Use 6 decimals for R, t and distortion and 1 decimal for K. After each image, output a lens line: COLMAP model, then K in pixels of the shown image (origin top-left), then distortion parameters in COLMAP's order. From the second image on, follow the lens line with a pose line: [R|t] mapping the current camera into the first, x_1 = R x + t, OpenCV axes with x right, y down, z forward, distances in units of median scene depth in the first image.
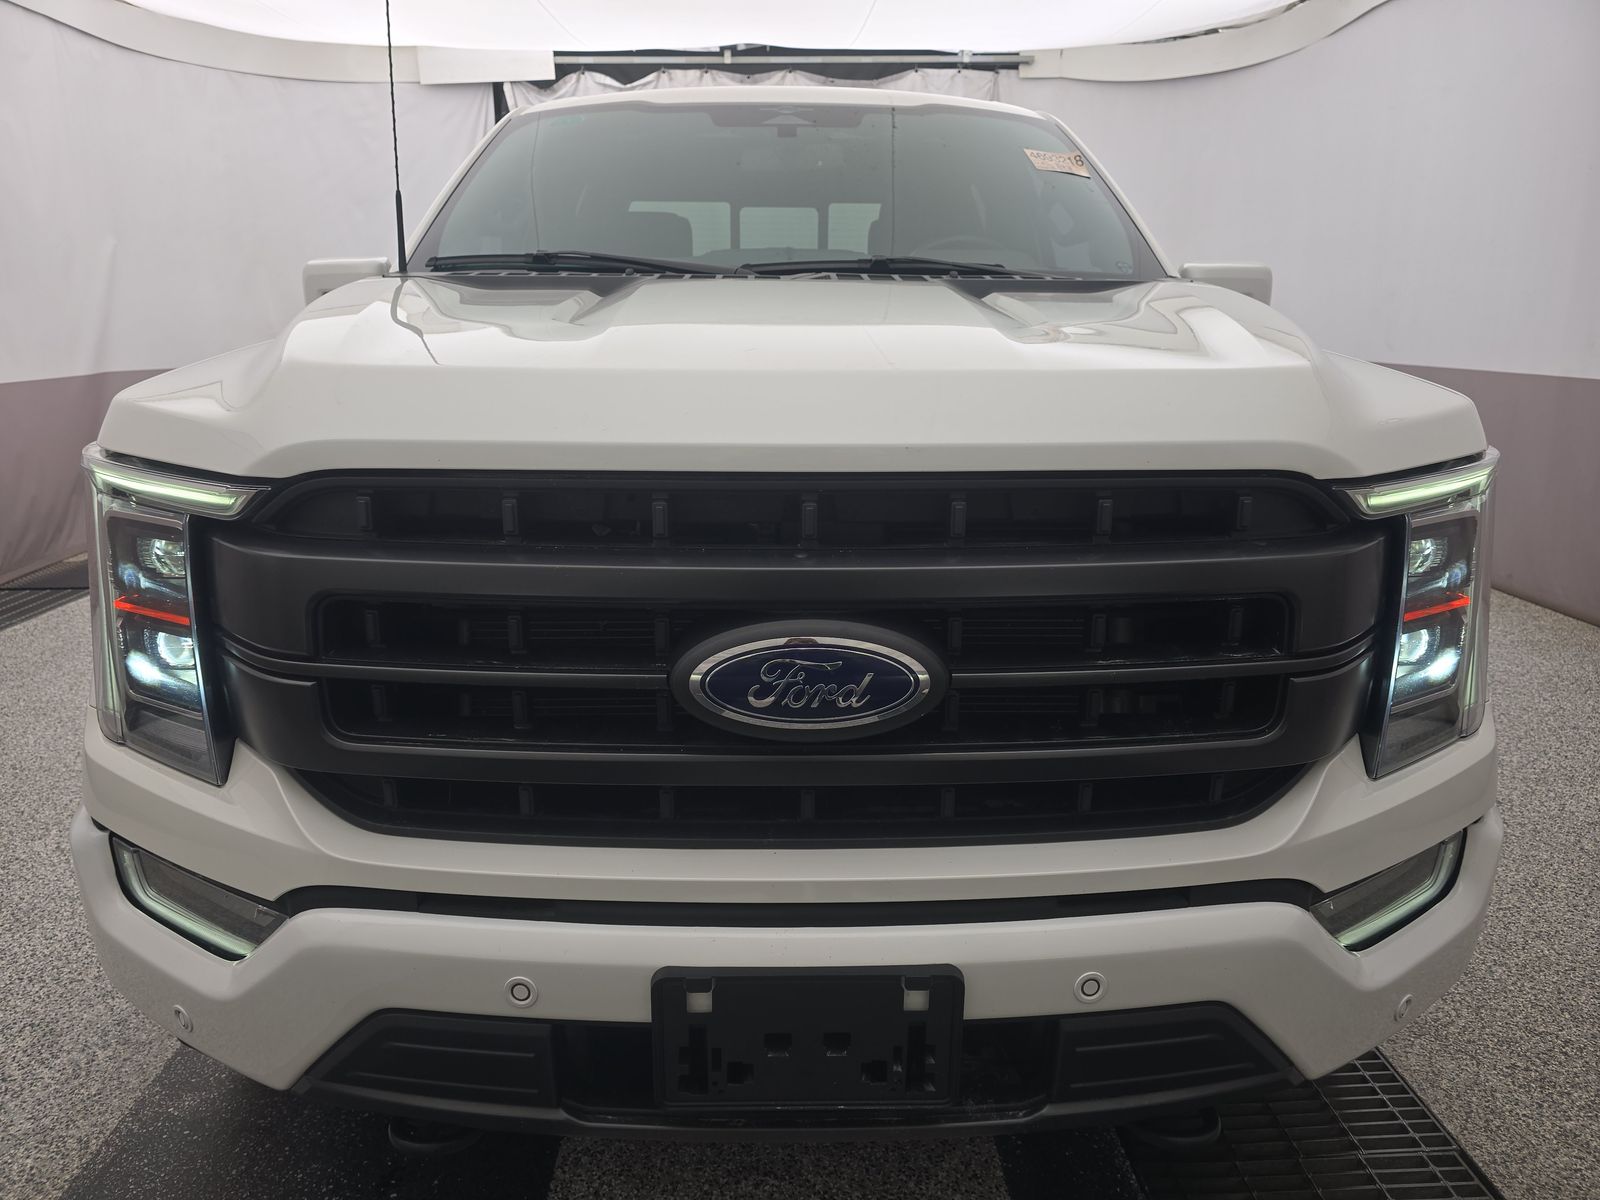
lens RADIAL K [[1074.6, 0, 800.0], [0, 1074.6, 600.0], [0, 0, 1]] dist [-0.008184, -0.003039]
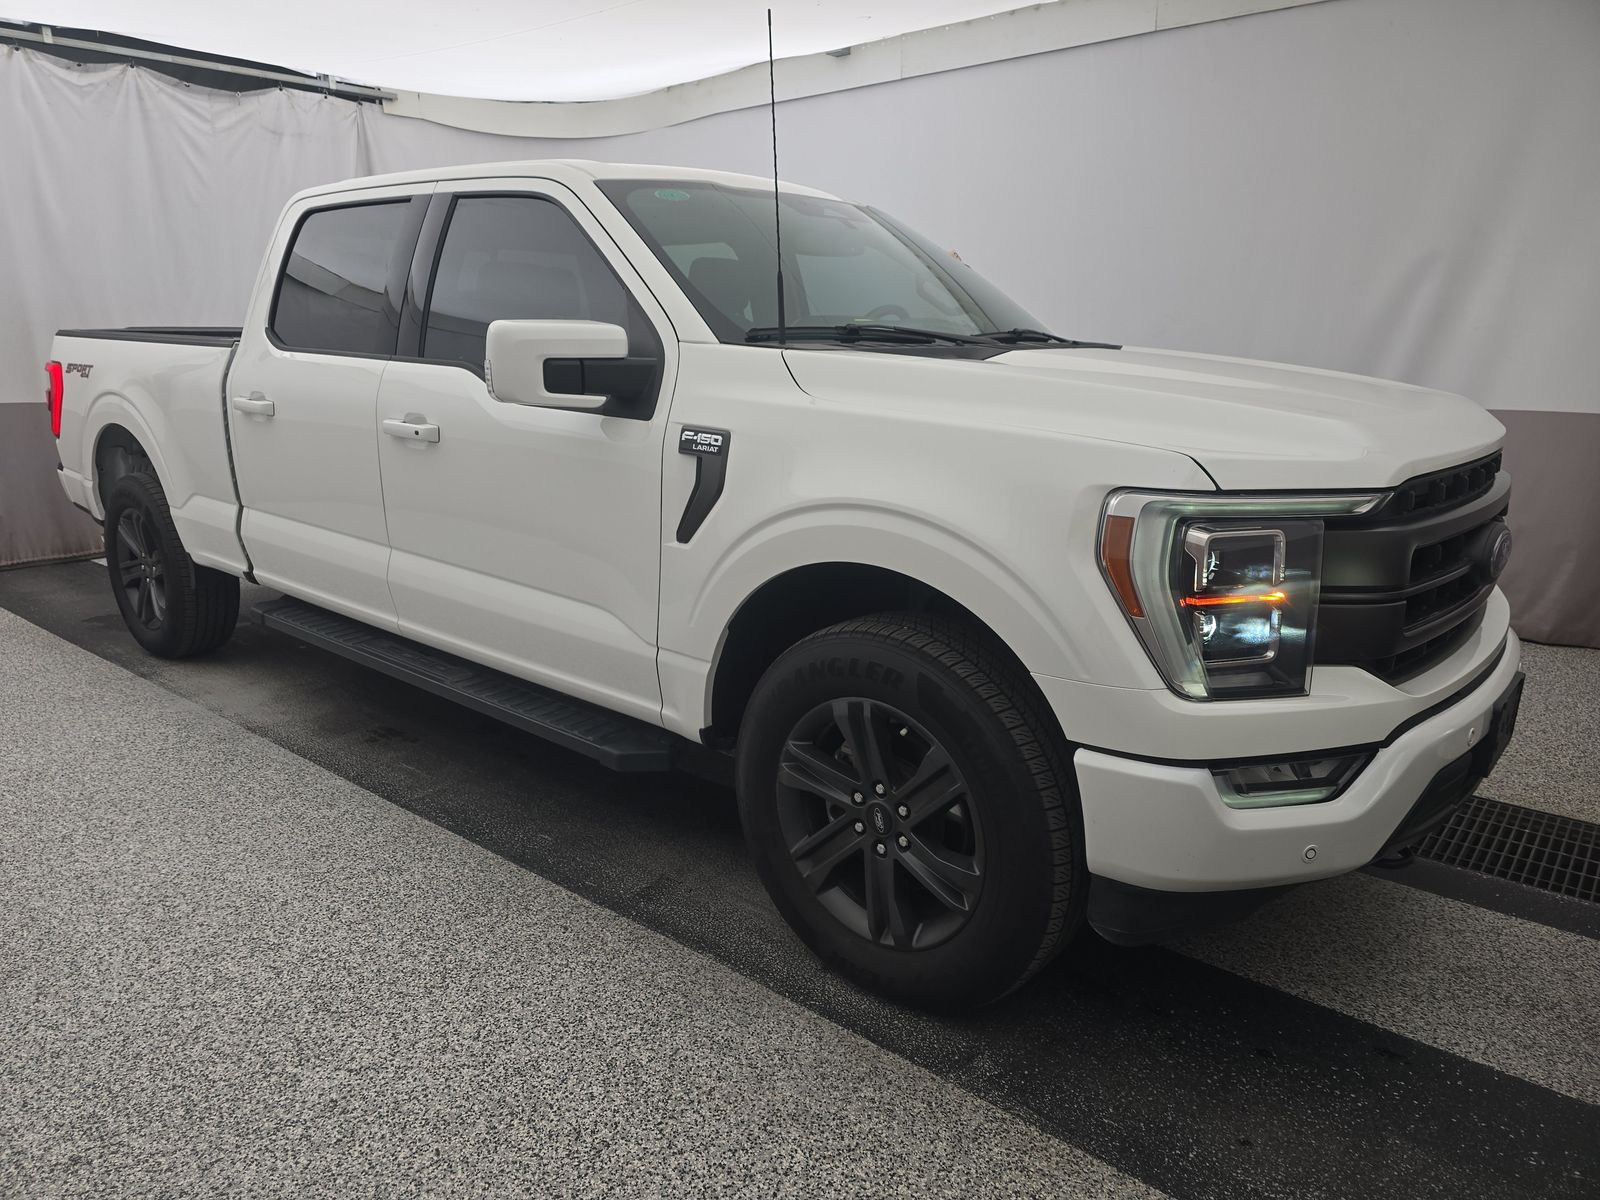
lens RADIAL K [[1051.3, 0, 800.0], [0, 1051.3, 600.0], [0, 0, 1]] dist [0.033665, -0.037037]
pose [[0.674611, -0.176051, 0.716873, -0.330101], [0.185700, 0.980387, 0.066014, -0.031201], [-0.714434, 0.088589, 0.694072, 0.069861]]
